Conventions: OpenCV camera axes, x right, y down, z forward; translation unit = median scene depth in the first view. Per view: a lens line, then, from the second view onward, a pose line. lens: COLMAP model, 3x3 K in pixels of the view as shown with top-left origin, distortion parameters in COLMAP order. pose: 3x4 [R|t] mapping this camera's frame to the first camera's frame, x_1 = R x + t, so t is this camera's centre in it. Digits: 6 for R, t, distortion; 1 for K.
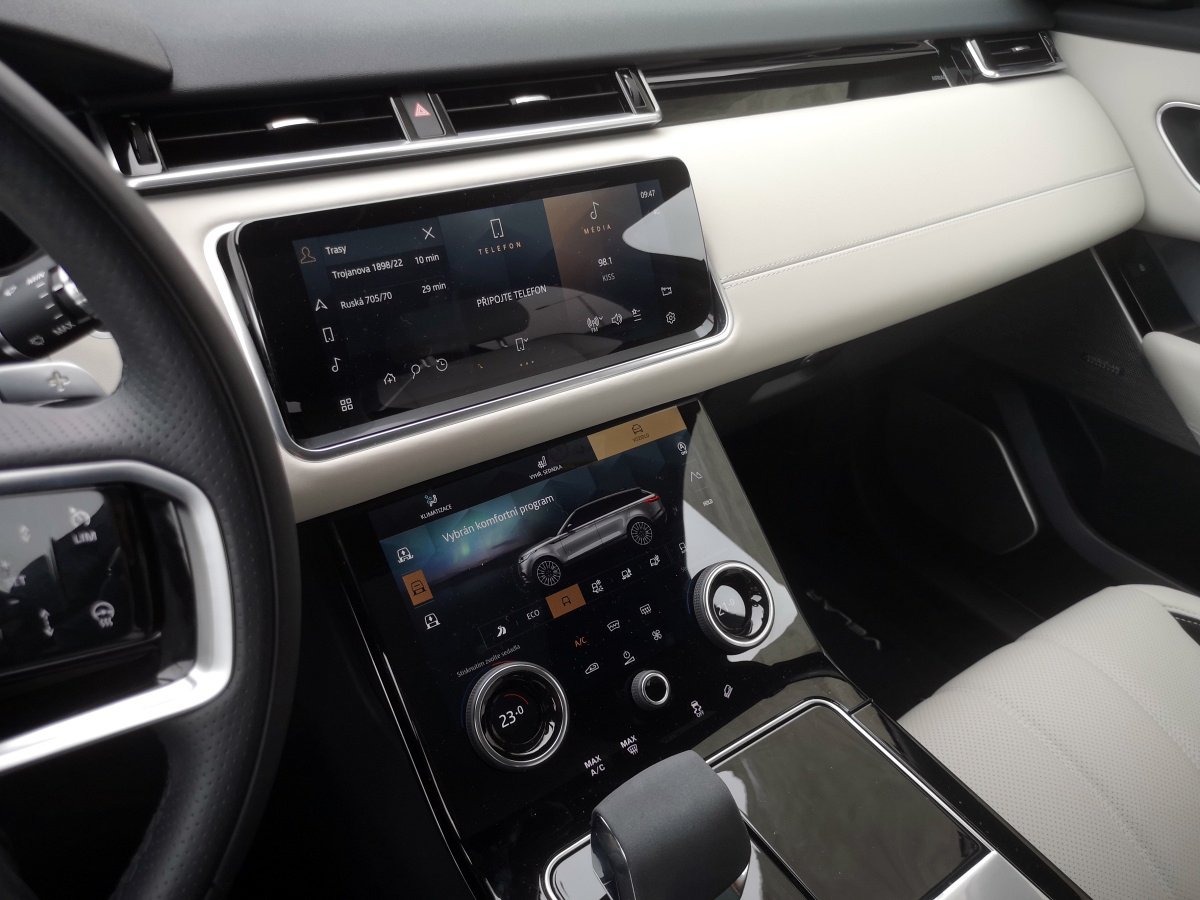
lens RADIAL K [[948.2, 0, 600.0], [0, 948.2, 450.0], [0, 0, 1]] dist [0.014387, -0.006669]
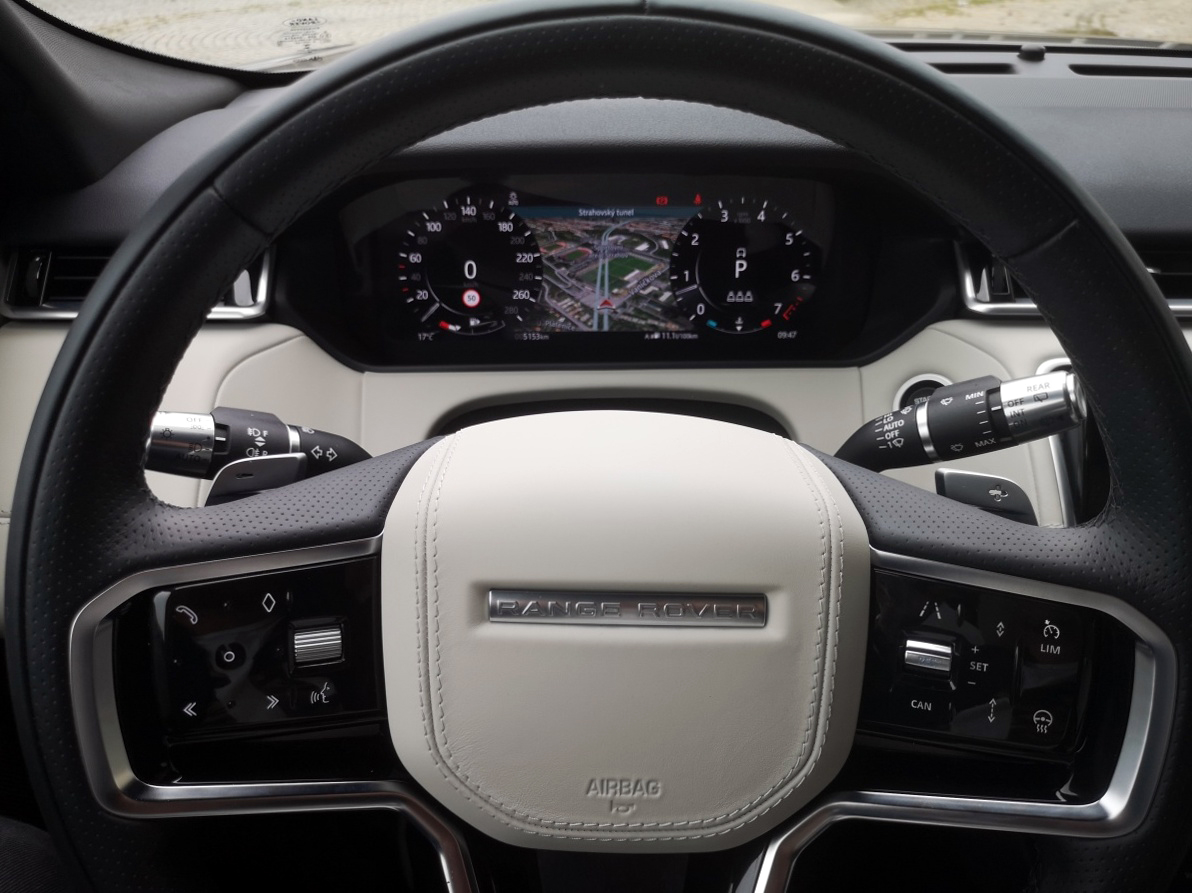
lens RADIAL K [[941.8, 0, 596.0], [0, 941.8, 446.5], [0, 0, 1]] dist [0.014387, -0.006669]
pose [[0.827791, 0.230341, -0.511571, -0.229546], [-0.278201, 0.960359, -0.017754, 0.015617], [0.487202, 0.157016, 0.859058, -0.116235]]
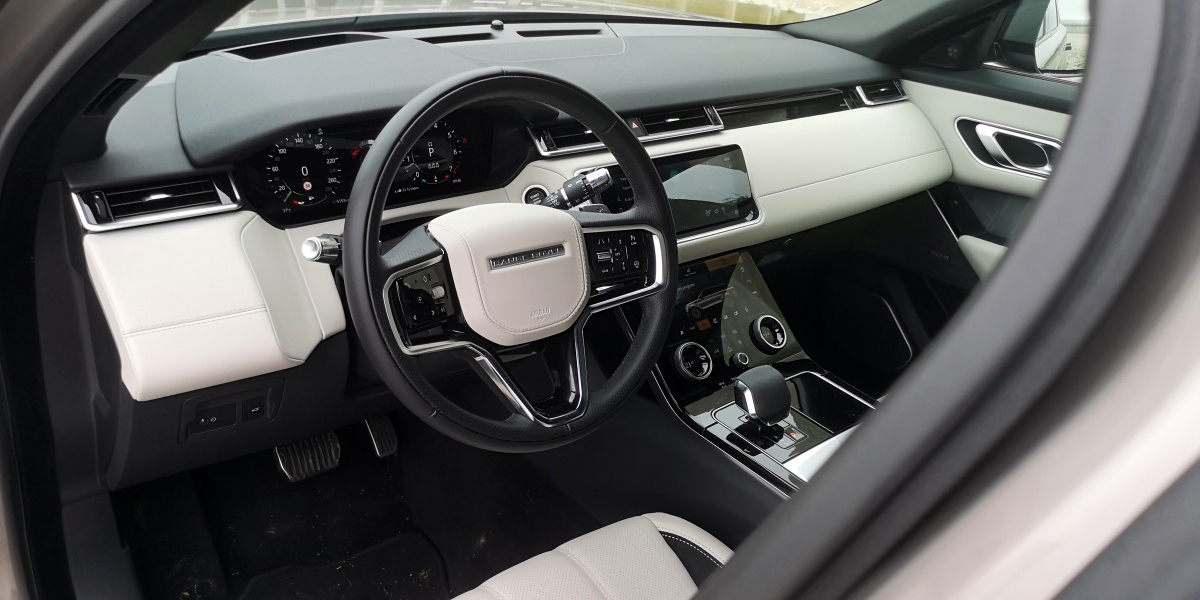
lens RADIAL K [[946.8, 0, 600.0], [0, 946.8, 300.0], [0, 0, 1]] dist [0.011074, -0.003965]
pose [[0.996742, -0.008758, 0.080174, -0.478917], [0.018935, 0.991713, -0.127069, 0.388986], [-0.078397, 0.128174, 0.988648, -1.323567]]
